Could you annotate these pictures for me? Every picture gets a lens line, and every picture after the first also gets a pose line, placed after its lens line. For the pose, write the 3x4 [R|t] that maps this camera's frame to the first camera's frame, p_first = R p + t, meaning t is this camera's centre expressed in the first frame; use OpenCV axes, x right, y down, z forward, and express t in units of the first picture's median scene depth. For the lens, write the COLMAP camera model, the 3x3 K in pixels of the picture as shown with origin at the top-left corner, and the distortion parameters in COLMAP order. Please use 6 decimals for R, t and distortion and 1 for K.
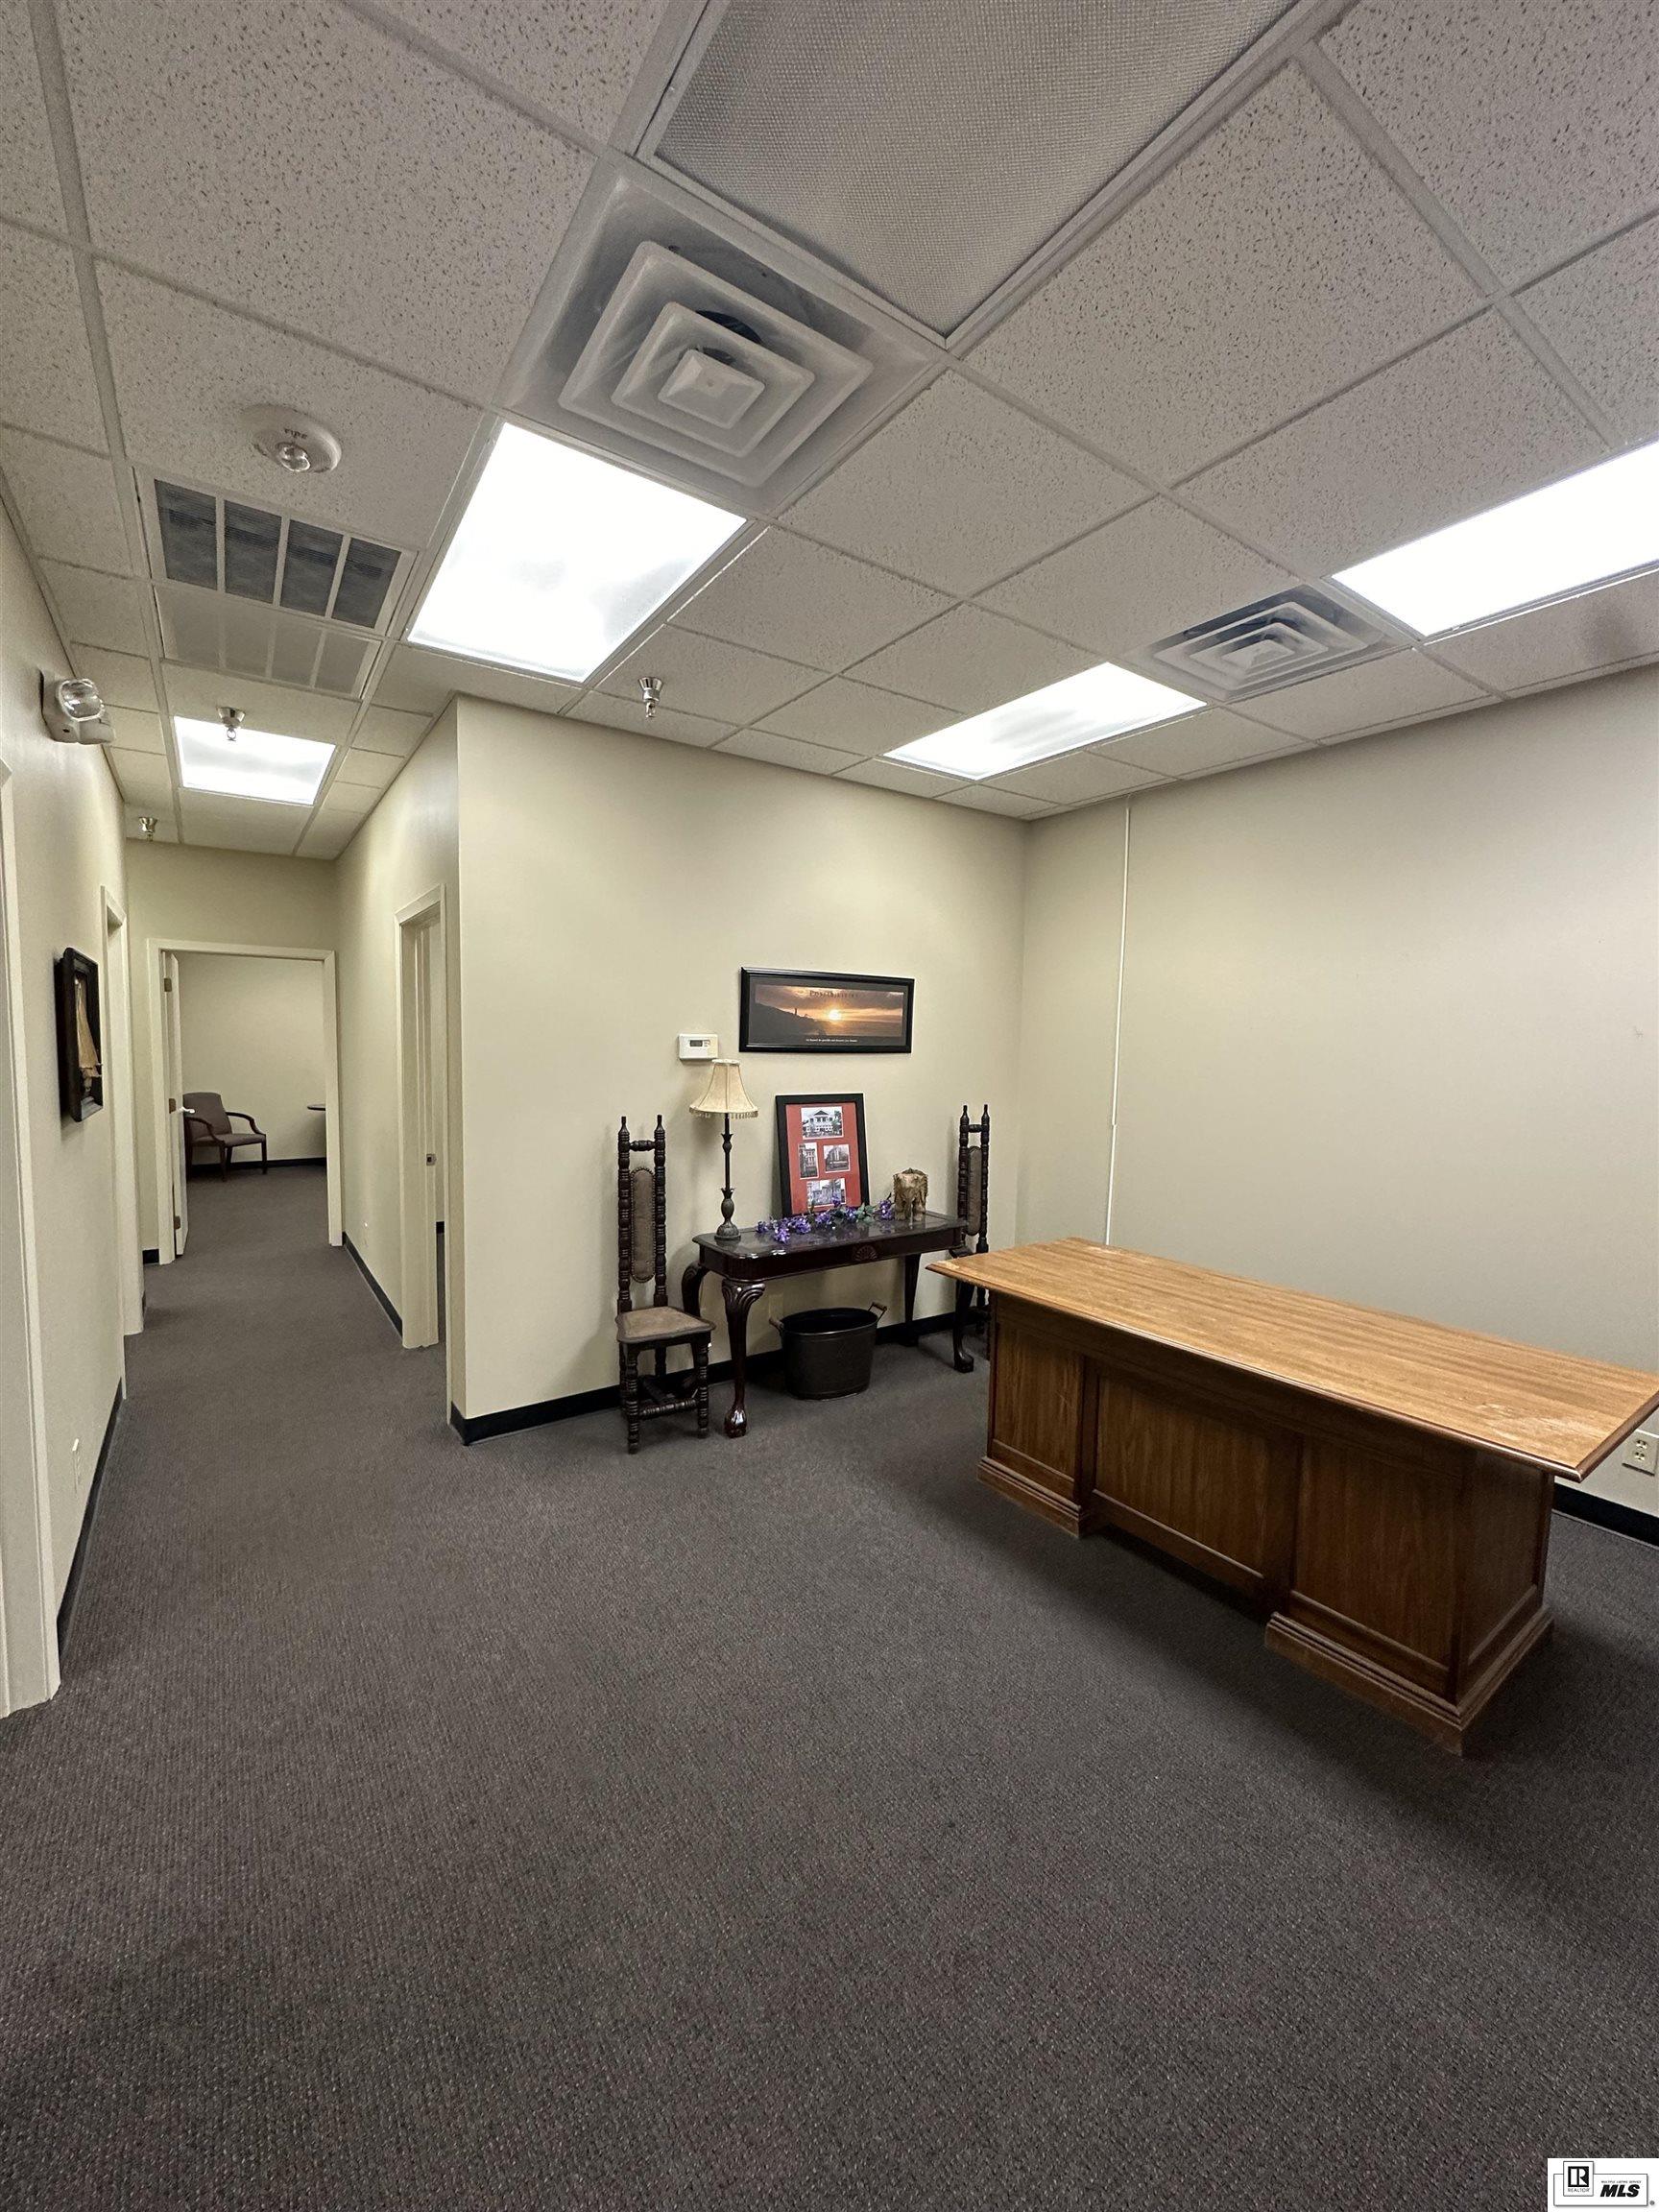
lens RADIAL K [[883.1, 0, 833.2], [0, 883.1, 1108.1], [0, 0, 1]] dist [-0.005150, 0.002681]
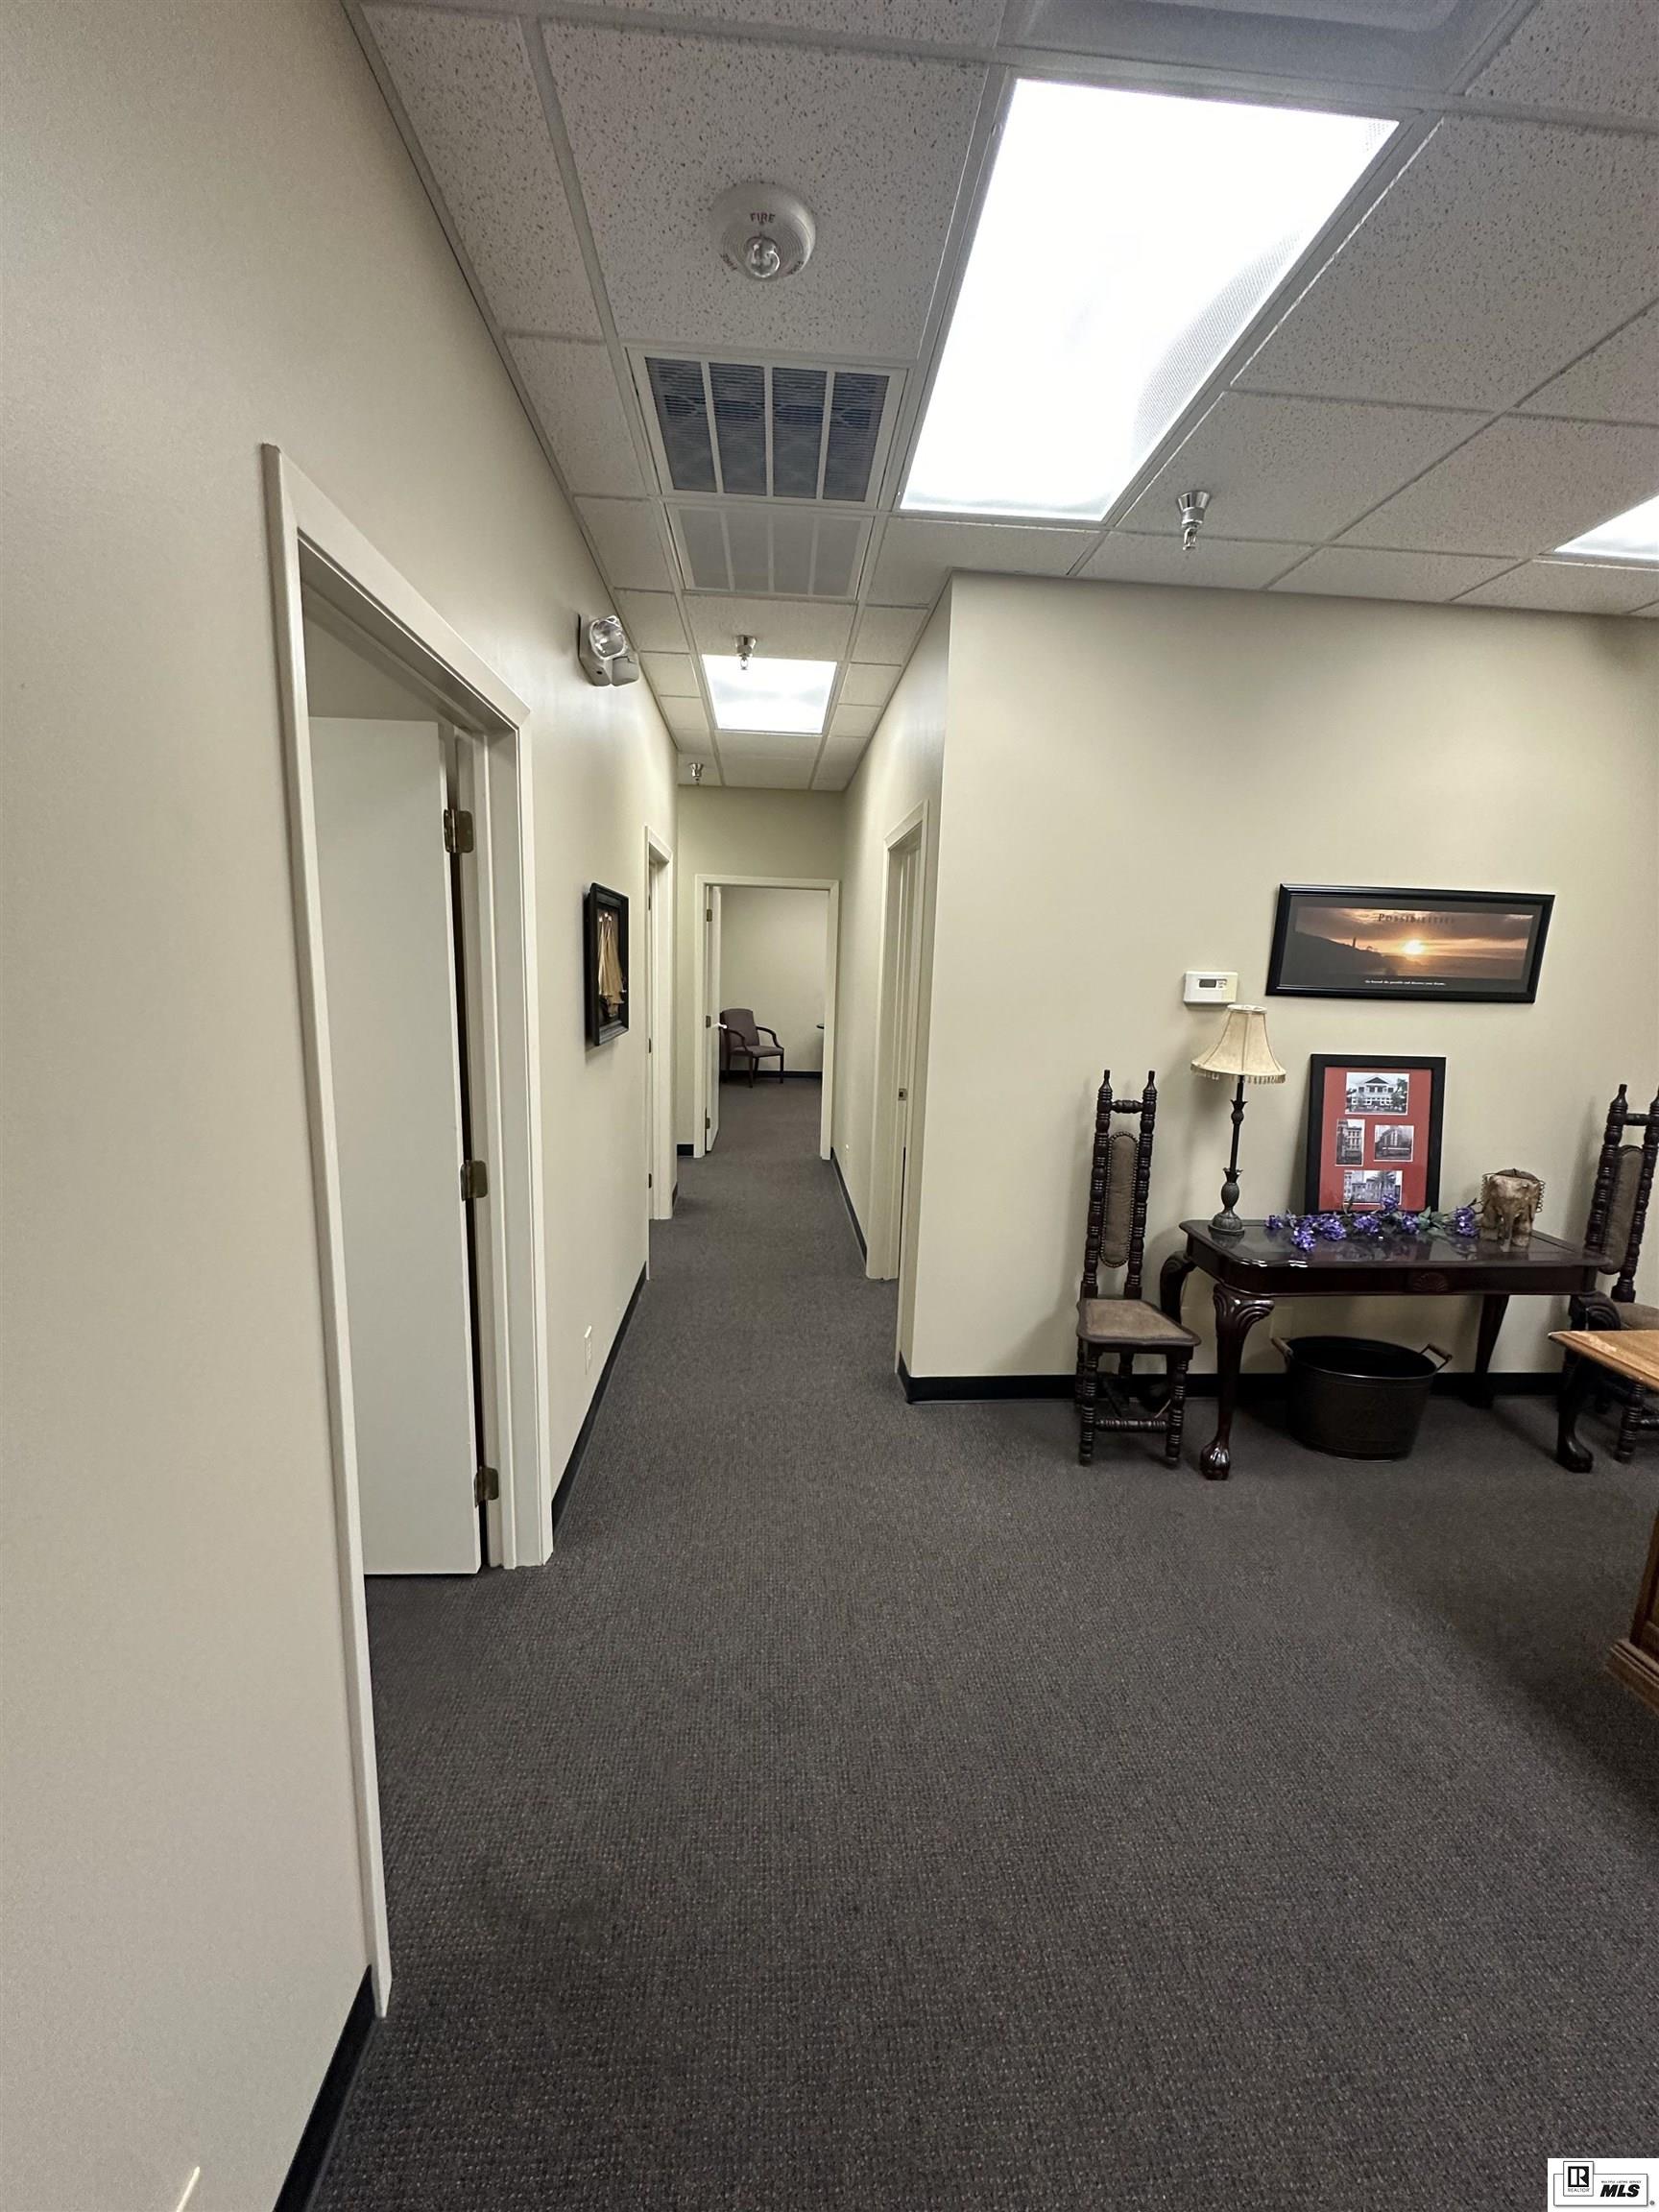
lens RADIAL K [[883.1, 0, 833.2], [0, 883.1, 1108.1], [0, 0, 1]] dist [-0.005150, 0.002681]
pose [[0.859221, 0.097981, -0.502134, -0.035197], [-0.055869, 0.993589, 0.098280, -0.021079], [0.508545, -0.056390, 0.859187, 0.140248]]
